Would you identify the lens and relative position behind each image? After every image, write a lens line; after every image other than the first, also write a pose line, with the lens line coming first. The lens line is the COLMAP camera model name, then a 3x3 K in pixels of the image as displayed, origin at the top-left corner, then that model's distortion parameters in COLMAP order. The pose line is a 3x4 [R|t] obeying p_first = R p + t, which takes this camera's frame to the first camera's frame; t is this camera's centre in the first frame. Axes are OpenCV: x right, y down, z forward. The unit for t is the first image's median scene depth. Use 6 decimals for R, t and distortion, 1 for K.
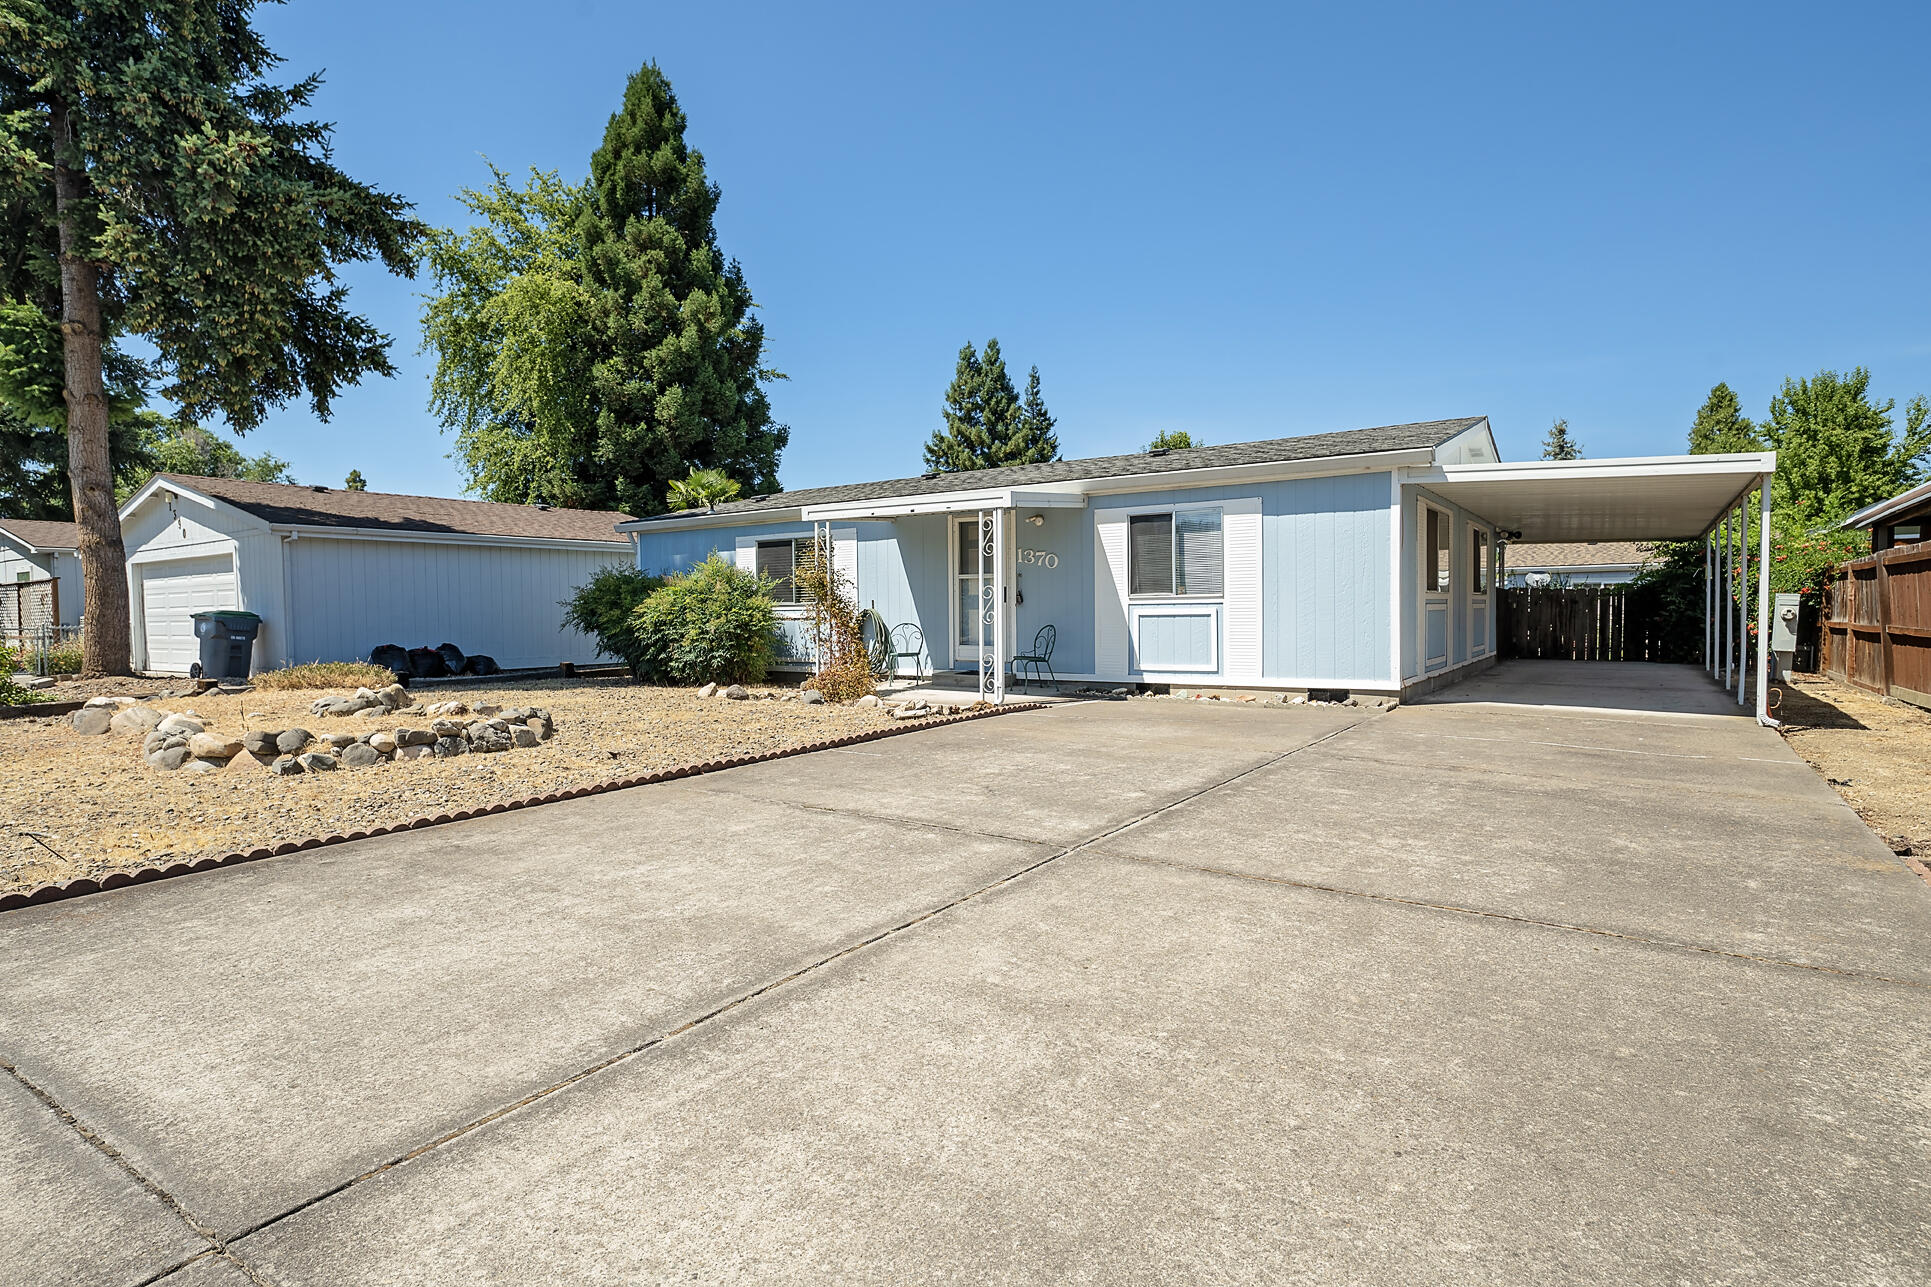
lens RADIAL K [[983.3, 0, 989.0], [0, 983.3, 635.7], [0, 0, 1]] dist [-0.017080, 0.000606]
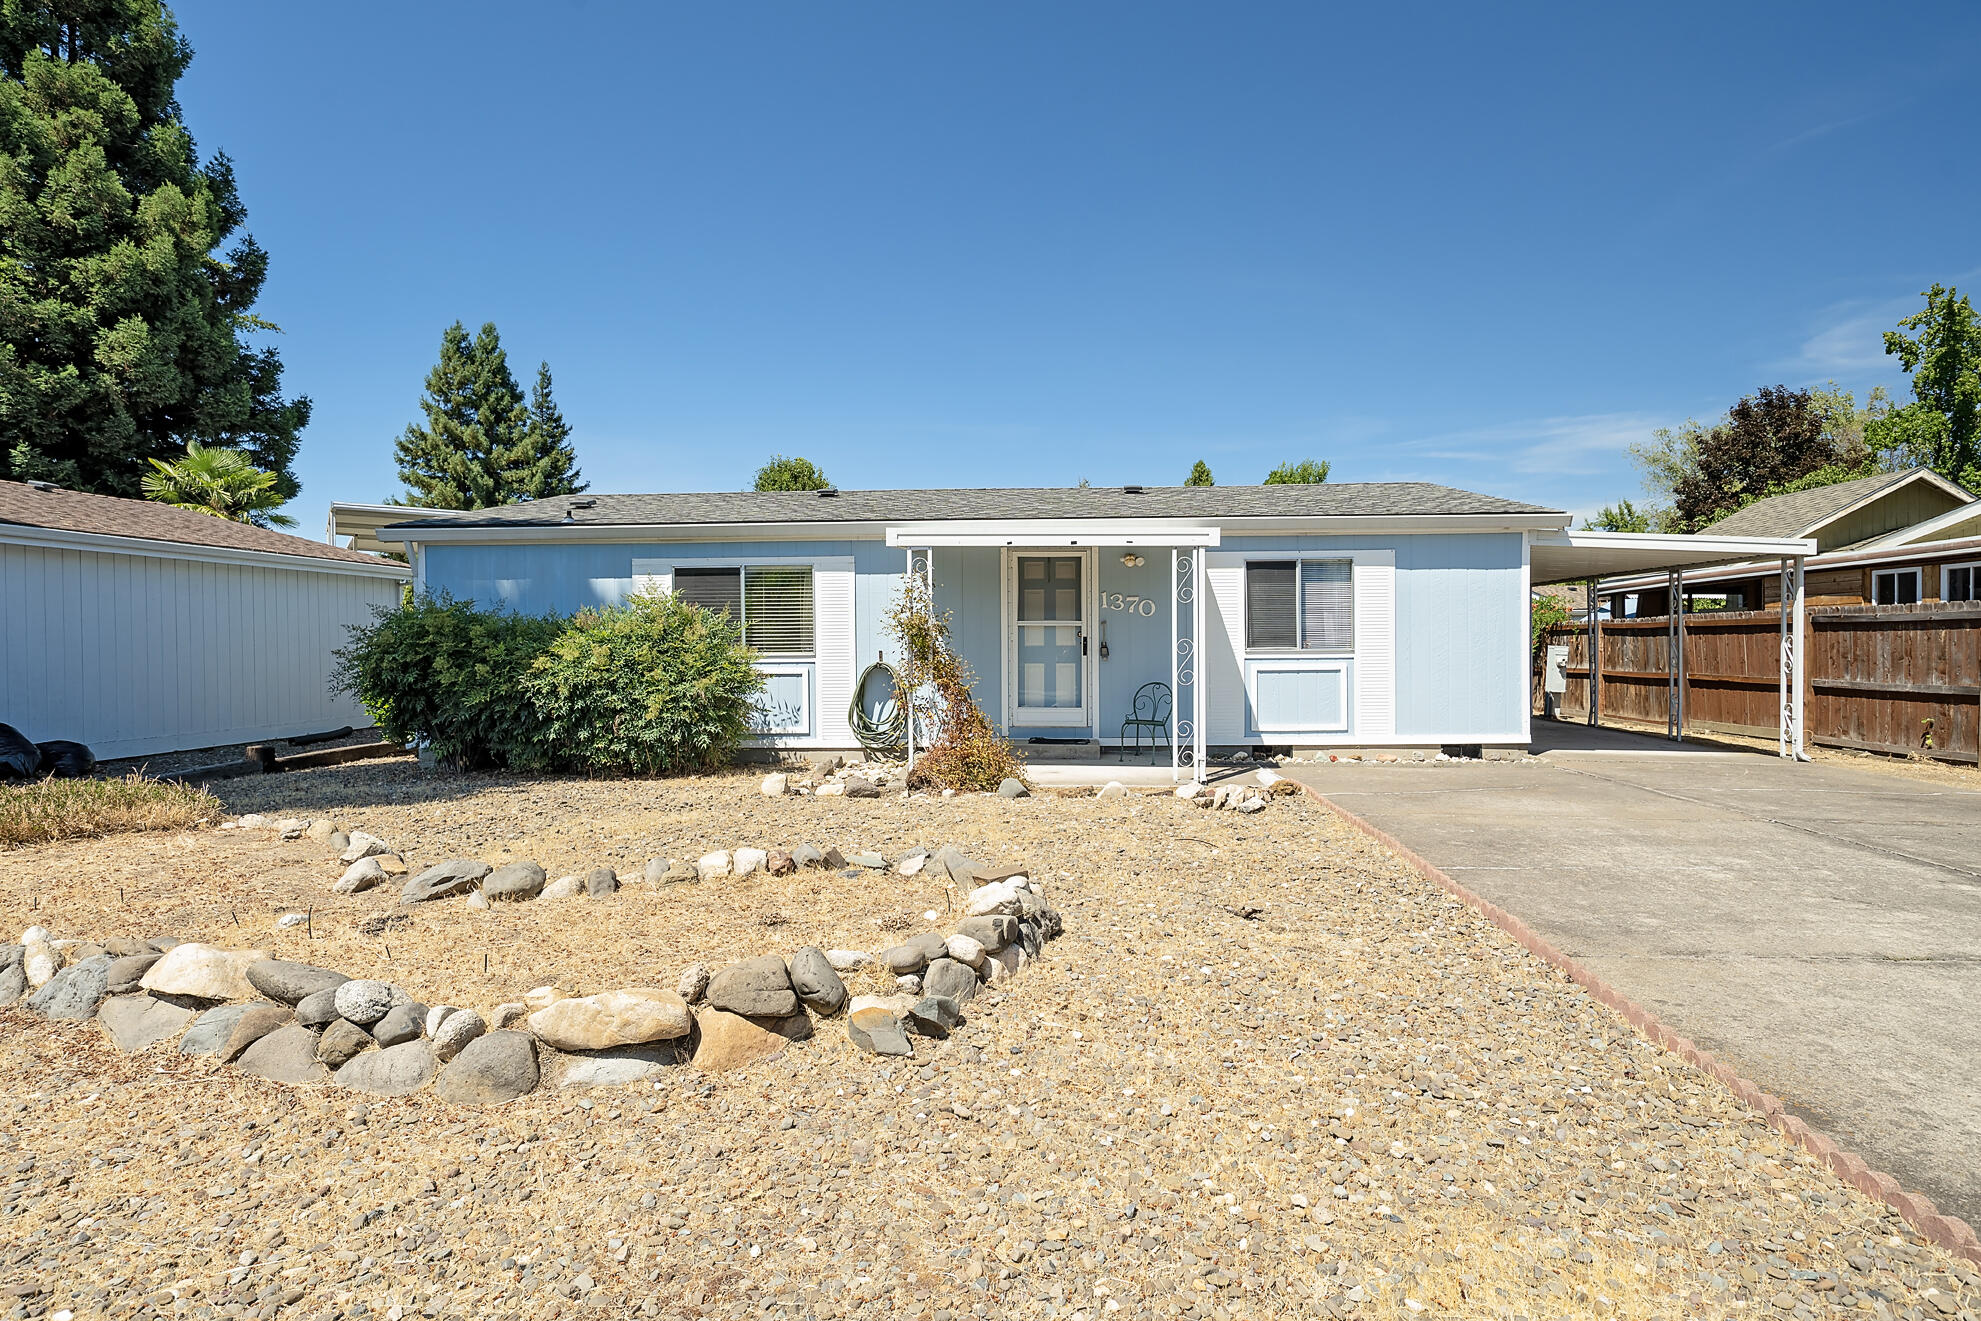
lens RADIAL K [[1011.1, 0, 980.5], [0, 1011.1, 656.9], [0, 0, 1]] dist [-0.013096, 0.001898]
pose [[0.853491, -0.002421, 0.521102, -0.180753], [0.009577, 0.999893, -0.011040, -0.008439], [-0.521020, 0.014413, 0.853423, 0.110202]]
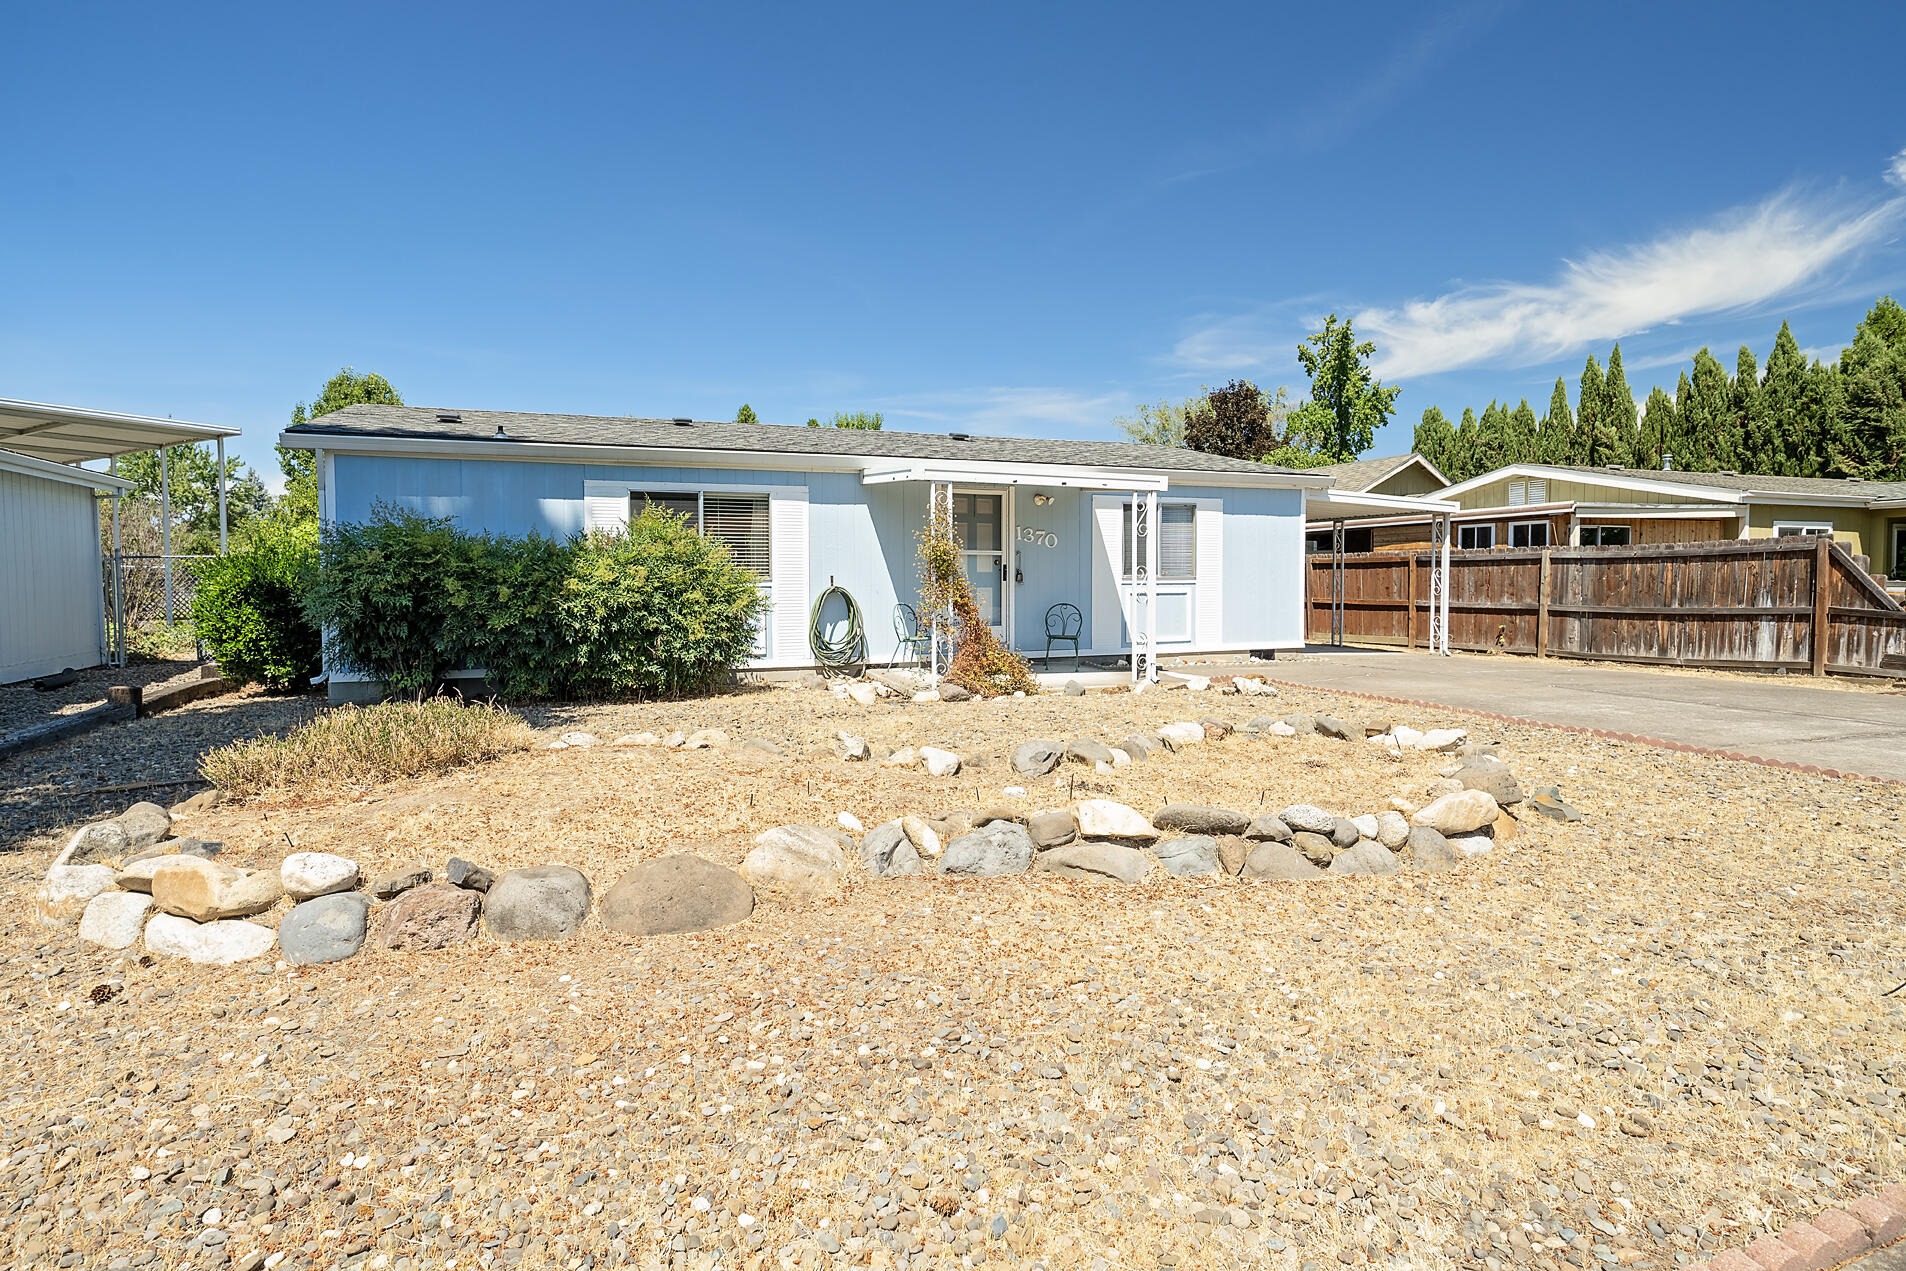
lens RADIAL K [[972.8, 0, 943.4], [0, 972.8, 632.0], [0, 0, 1]] dist [-0.013096, 0.001898]
pose [[0.580383, -0.035629, 0.813564, -0.284676], [0.015134, 0.999342, 0.032968, -0.005566], [-0.814203, -0.006821, 0.580540, 0.174245]]
